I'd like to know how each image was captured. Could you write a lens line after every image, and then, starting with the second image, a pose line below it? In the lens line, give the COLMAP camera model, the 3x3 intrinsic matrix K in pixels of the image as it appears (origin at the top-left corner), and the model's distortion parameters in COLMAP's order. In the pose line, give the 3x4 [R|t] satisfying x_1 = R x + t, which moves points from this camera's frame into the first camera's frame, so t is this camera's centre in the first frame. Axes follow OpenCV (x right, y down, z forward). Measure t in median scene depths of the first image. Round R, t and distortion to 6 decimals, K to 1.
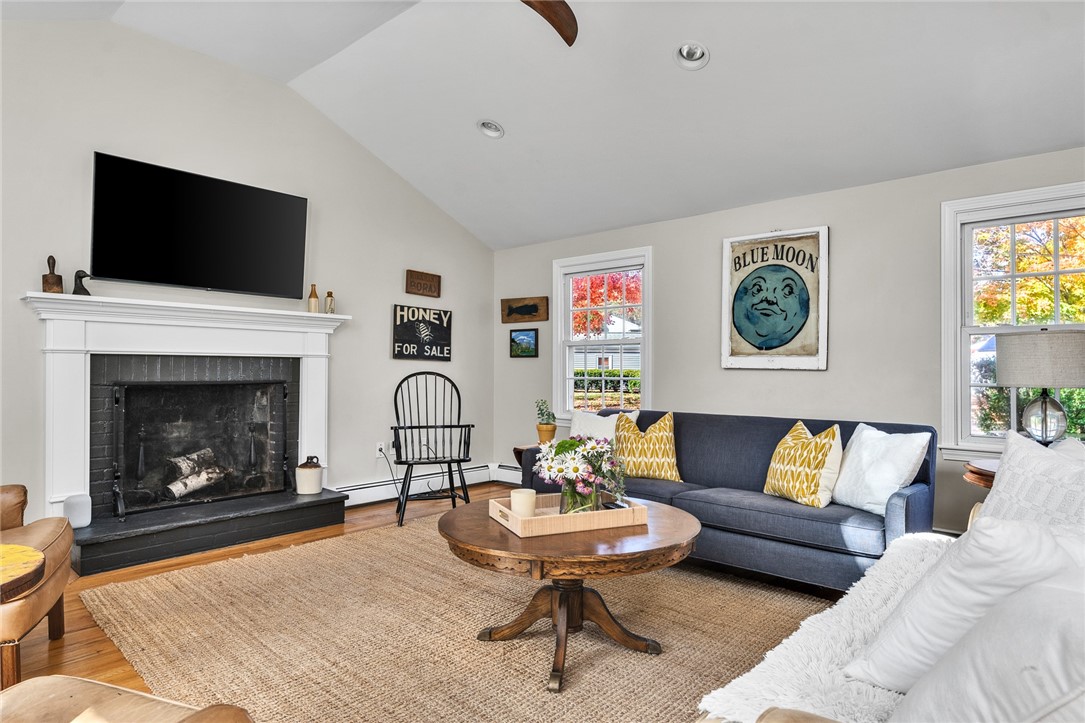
lens RADIAL K [[589.4, 0, 538.9], [0, 589.4, 372.1], [0, 0, 1]] dist [0.003891, -0.001782]
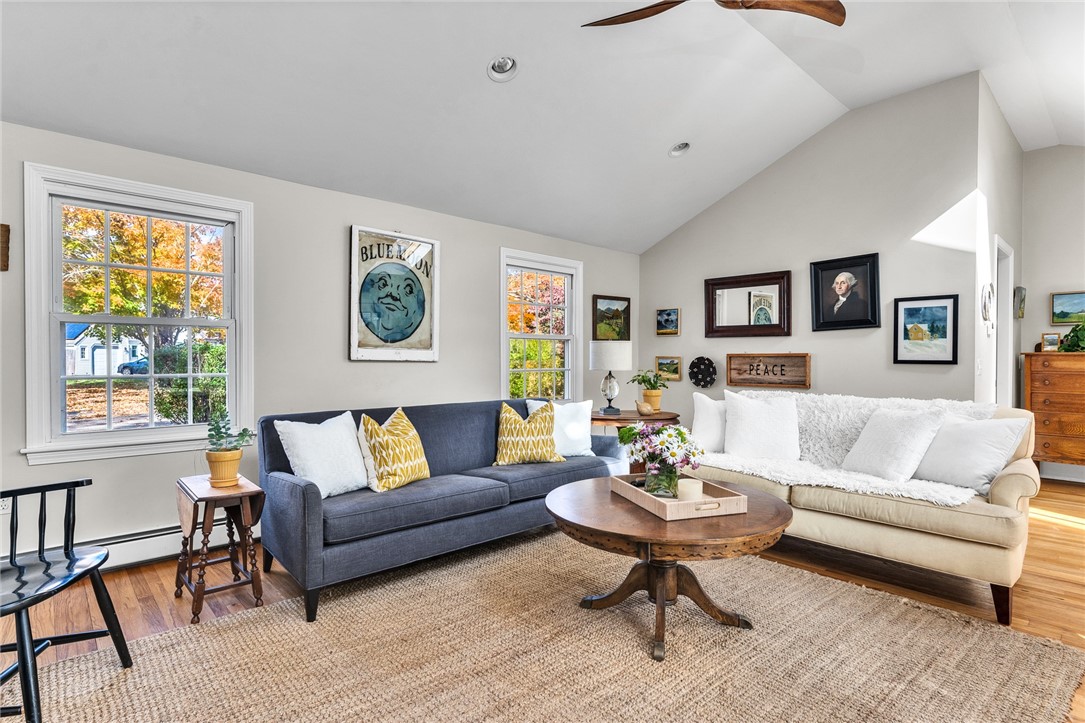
lens RADIAL K [[589.4, 0, 547.5], [0, 589.4, 354.2], [0, 0, 1]] dist [0.003891, -0.001782]
pose [[0.031310, 0.001631, 0.999508, -0.649120], [0.016389, 0.999863, -0.002145, -0.010873], [-0.999375, 0.016448, 0.031279, 0.688620]]
